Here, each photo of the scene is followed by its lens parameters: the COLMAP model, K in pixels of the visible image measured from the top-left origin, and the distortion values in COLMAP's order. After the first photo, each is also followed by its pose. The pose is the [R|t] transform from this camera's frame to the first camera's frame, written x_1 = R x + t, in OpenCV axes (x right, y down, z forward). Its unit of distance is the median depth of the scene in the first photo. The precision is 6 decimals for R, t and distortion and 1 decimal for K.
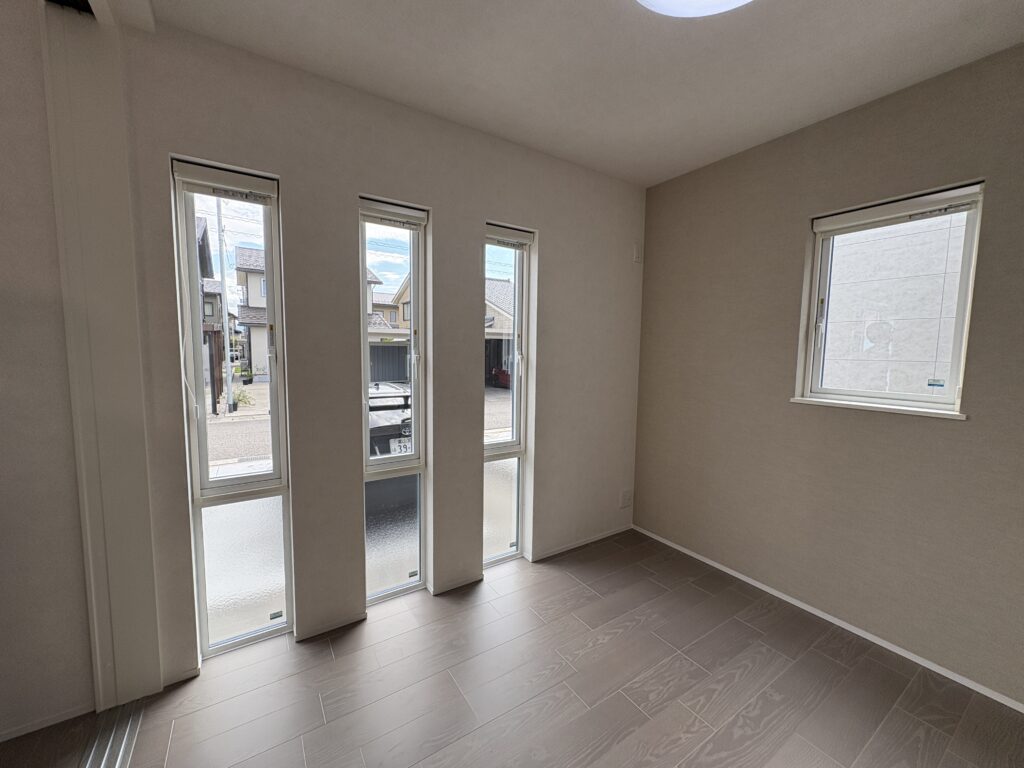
lens RADIAL K [[408.4, 0, 513.1], [0, 408.4, 383.7], [0, 0, 1]] dist [0.003366, -0.000241]
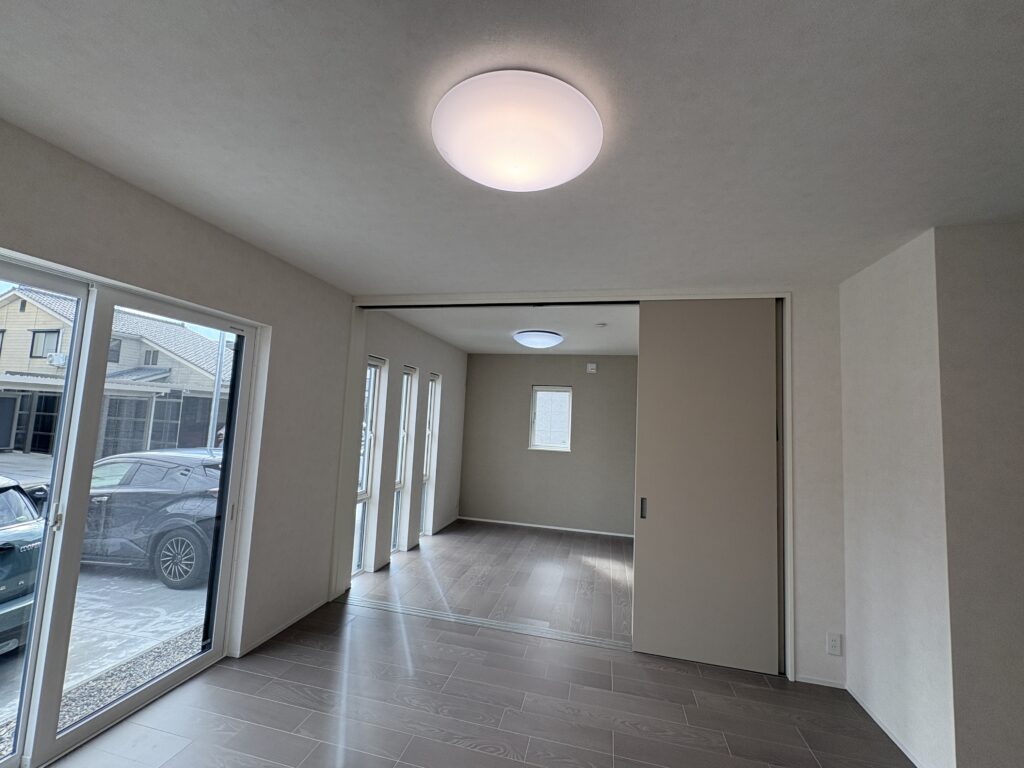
lens RADIAL K [[408.4, 0, 512.6], [0, 408.4, 383.7], [0, 0, 1]] dist [0.003366, -0.000241]
pose [[0.722059, 0.078682, 0.687343, -1.124220], [0.021780, 0.990434, -0.136257, -0.018317], [-0.691489, 0.113356, 0.713438, -0.800888]]
